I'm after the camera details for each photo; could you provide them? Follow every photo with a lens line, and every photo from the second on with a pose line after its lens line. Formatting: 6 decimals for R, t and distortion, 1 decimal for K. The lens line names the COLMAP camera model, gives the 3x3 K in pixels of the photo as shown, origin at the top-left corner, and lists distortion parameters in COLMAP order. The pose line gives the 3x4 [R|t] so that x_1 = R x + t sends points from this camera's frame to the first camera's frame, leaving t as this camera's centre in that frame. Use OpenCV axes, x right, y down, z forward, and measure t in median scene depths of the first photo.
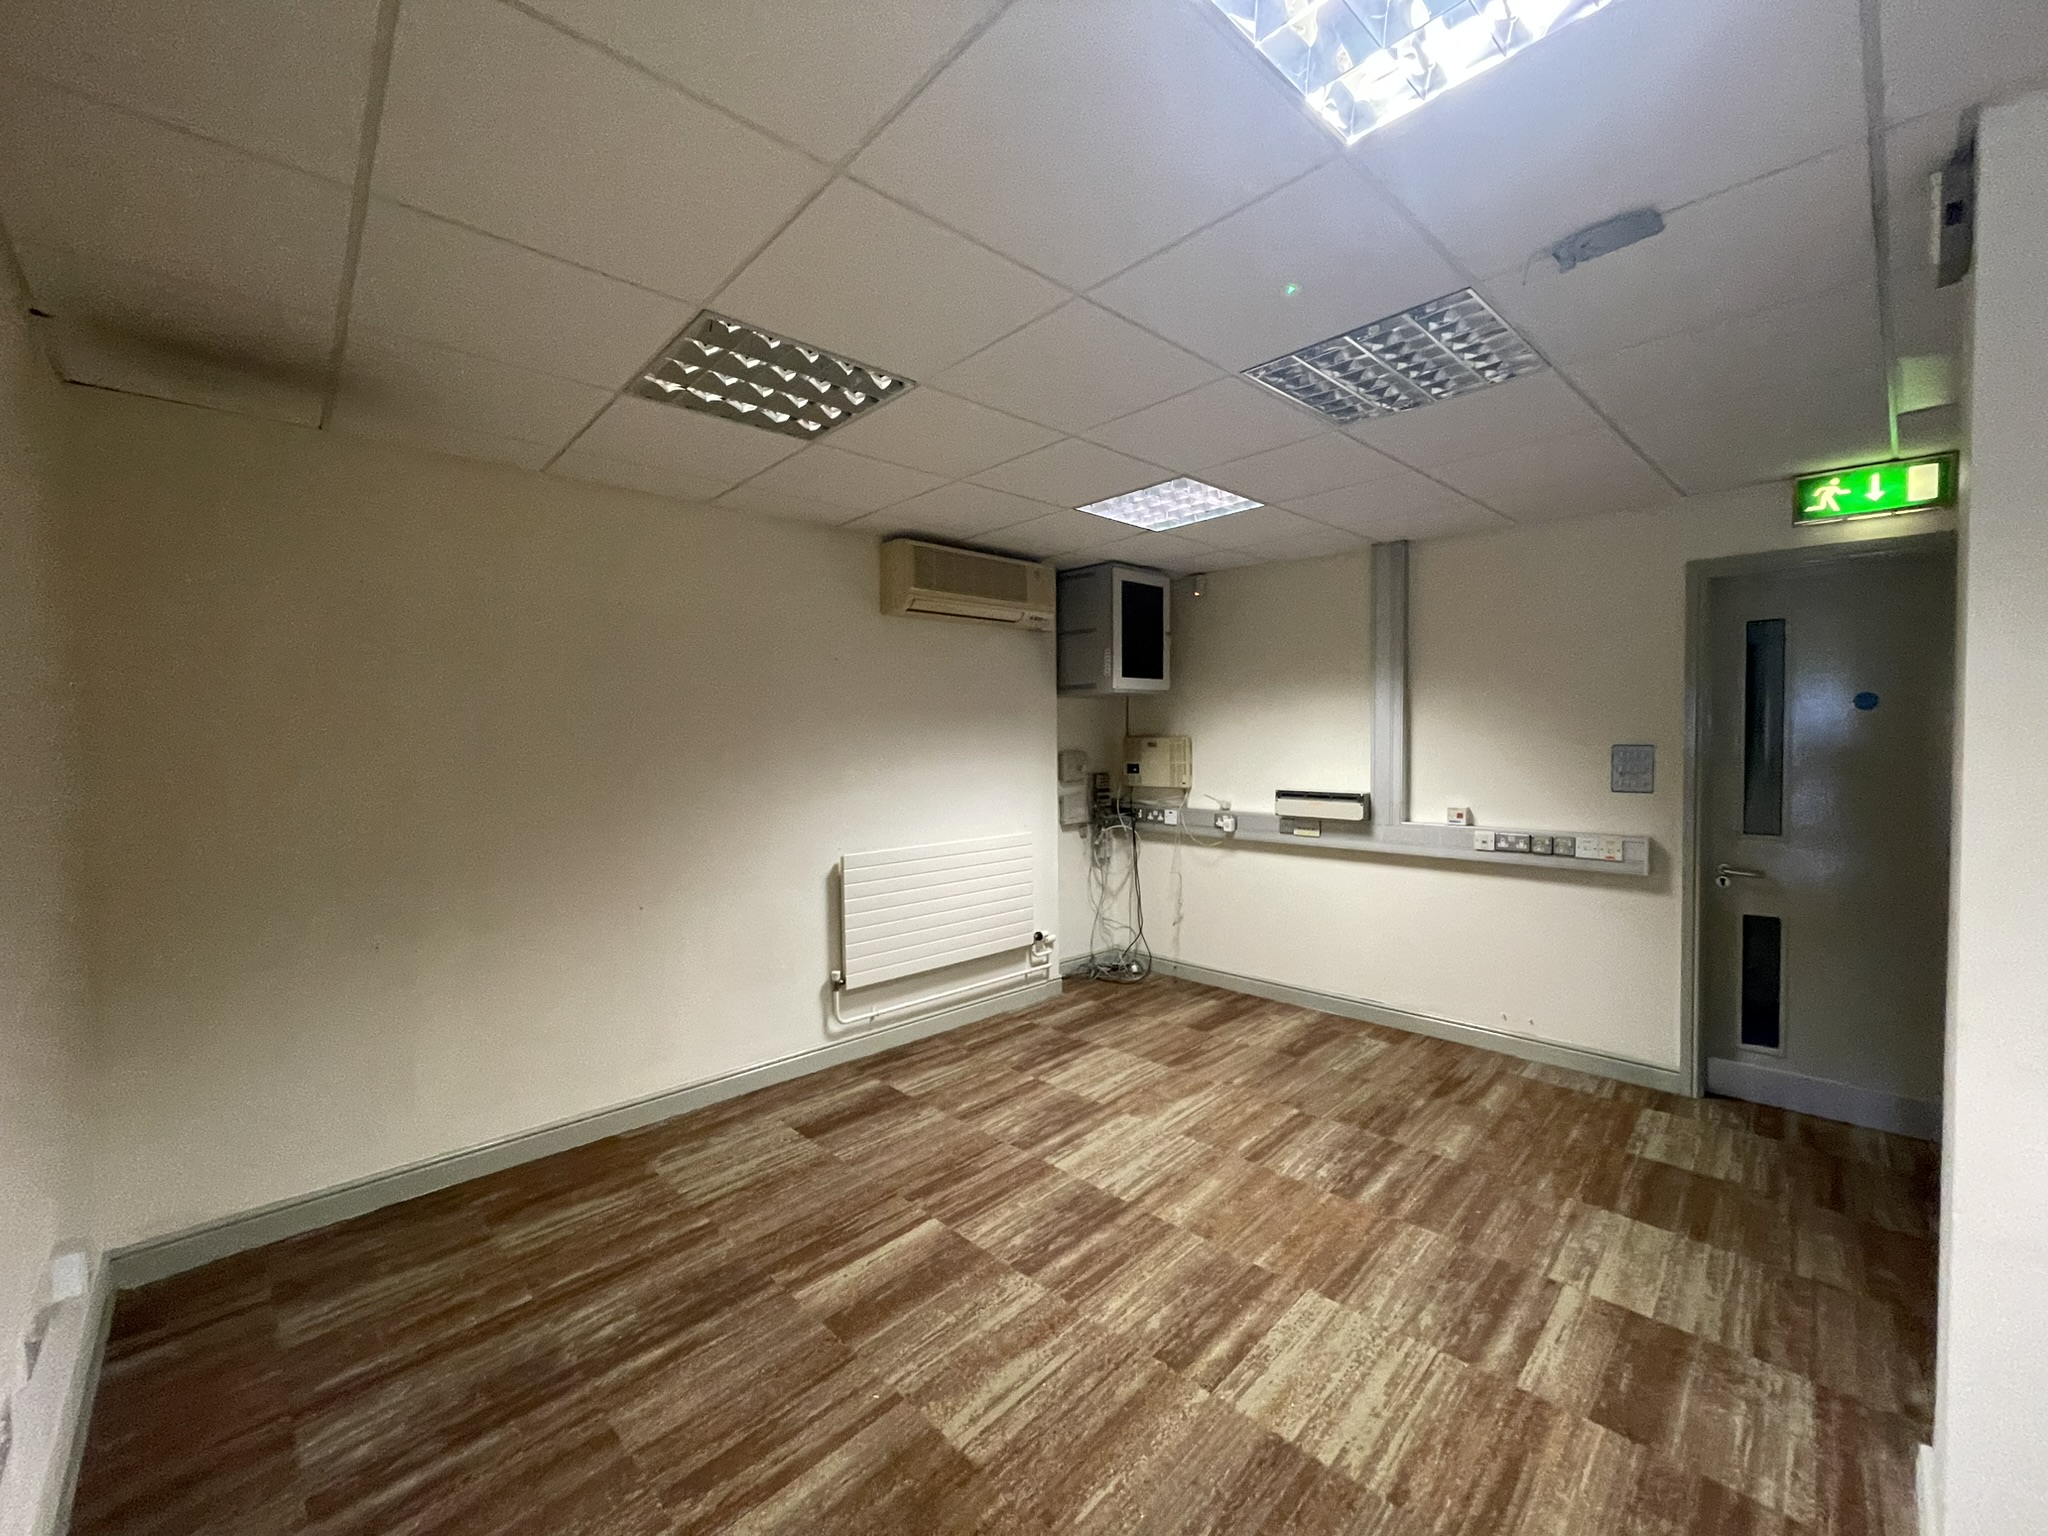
lens RADIAL K [[825.1, 0, 1018.3], [0, 825.1, 768.9], [0, 0, 1]] dist [-0.000198, 0.000324]
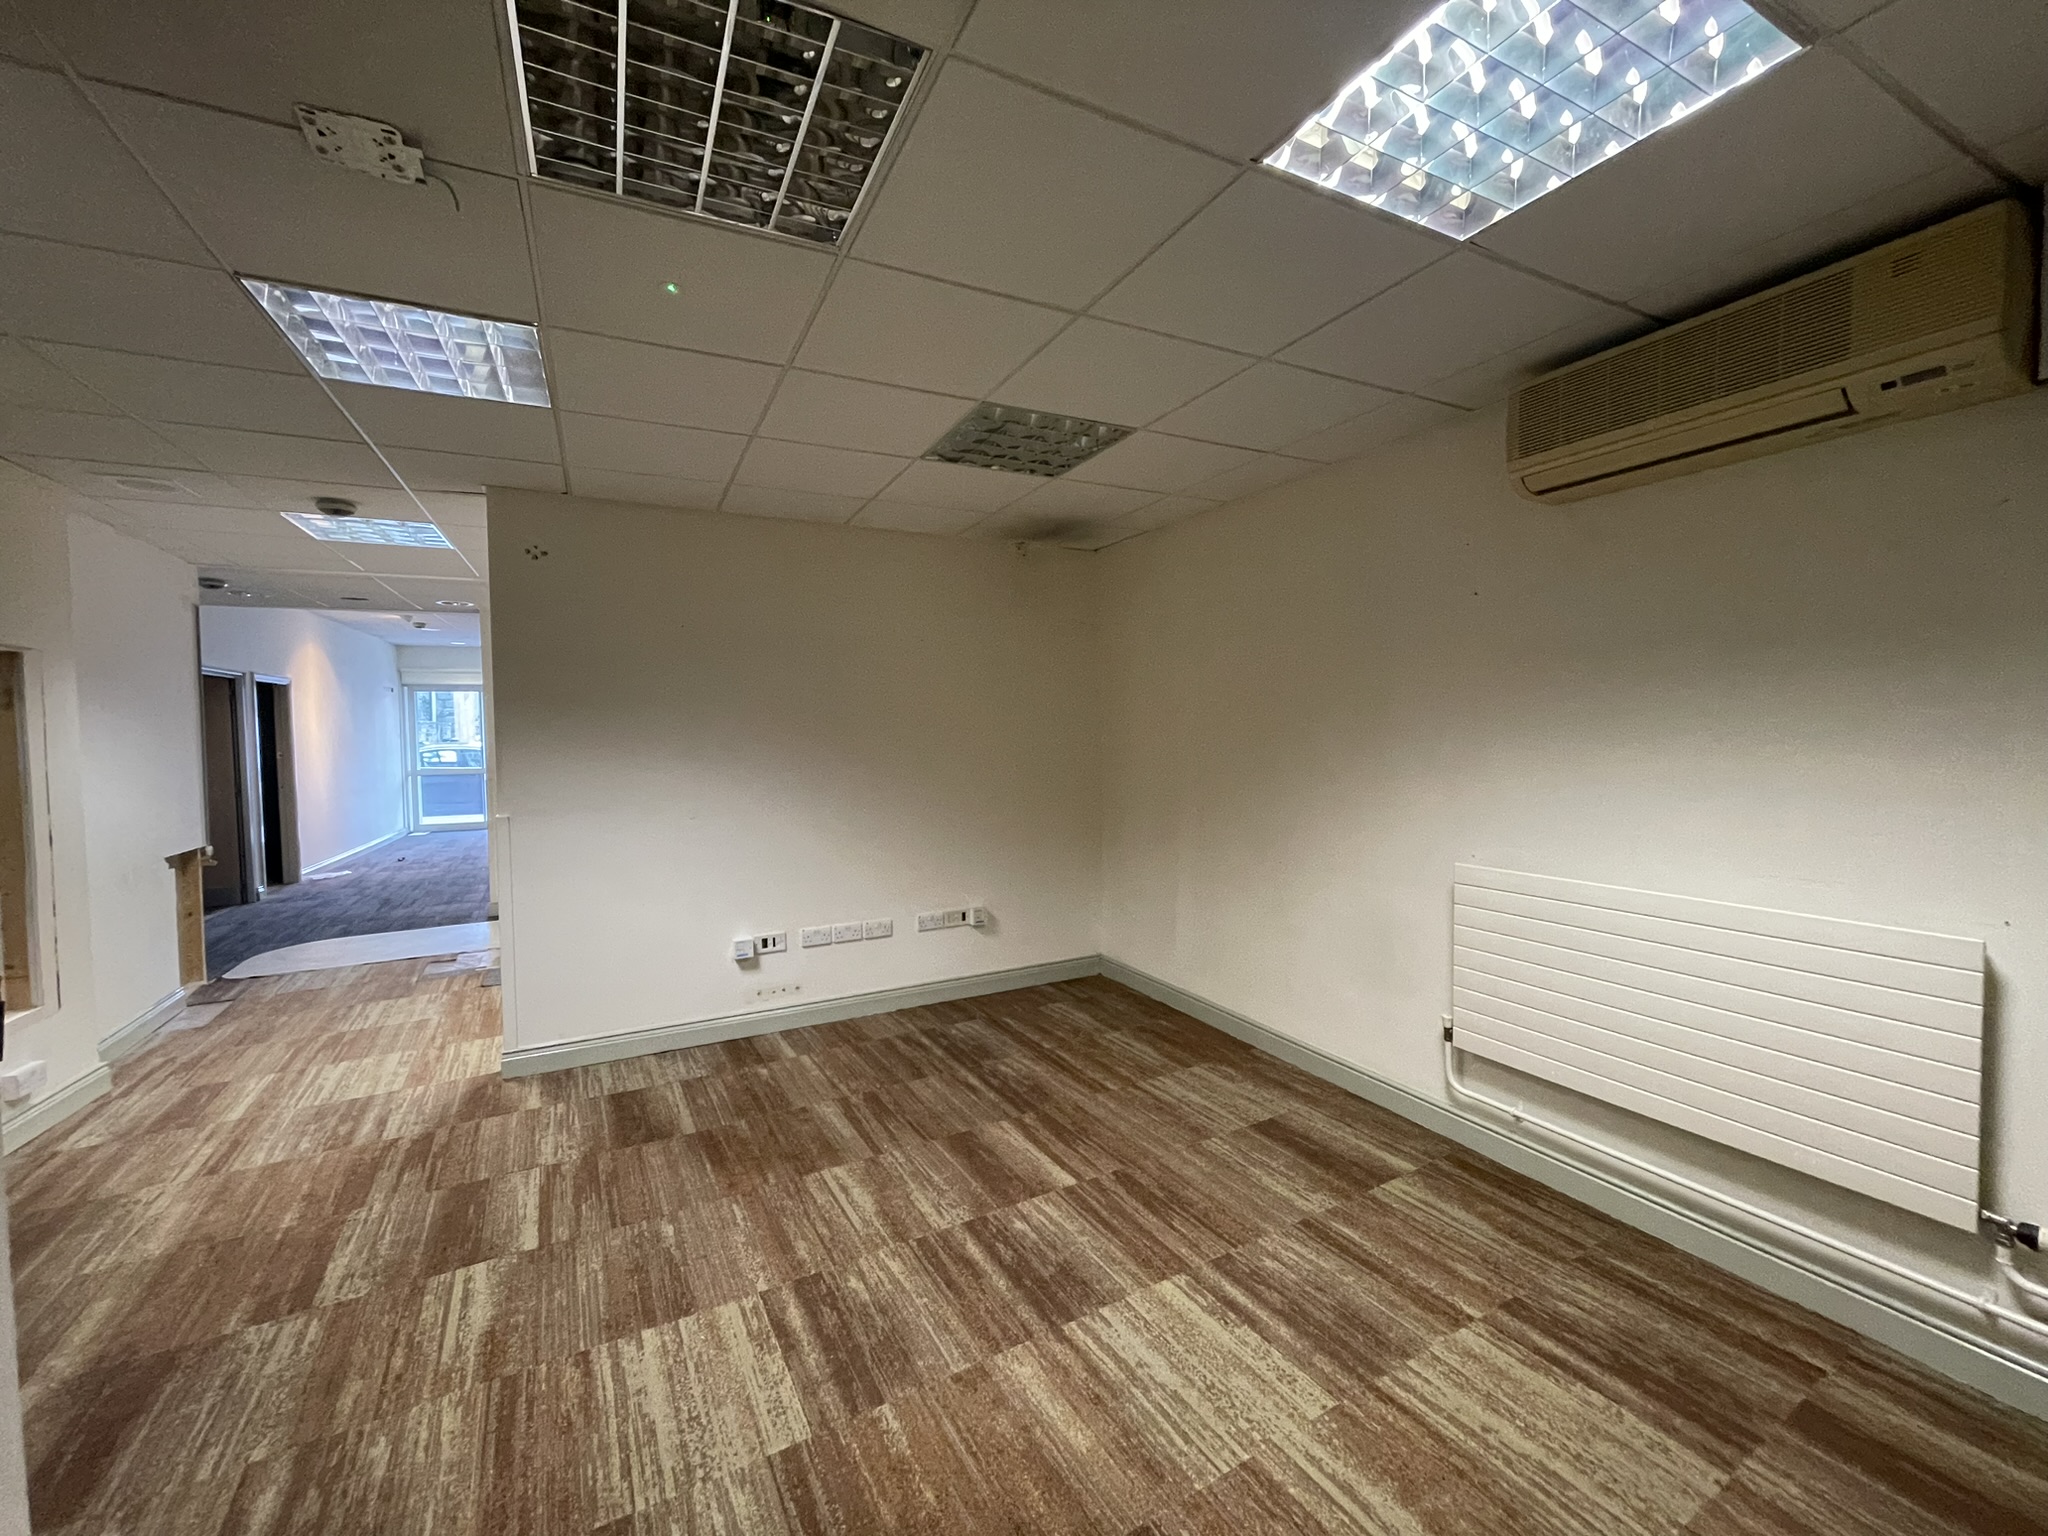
lens RADIAL K [[825.1, 0, 1011.3], [0, 825.1, 761.3], [0, 0, 1]] dist [-0.000198, 0.000324]
pose [[-0.281606, 0.048944, -0.958281, 0.934370], [-0.022340, 0.998093, 0.057542, -0.028250], [0.959270, 0.037612, -0.279976, 1.283963]]
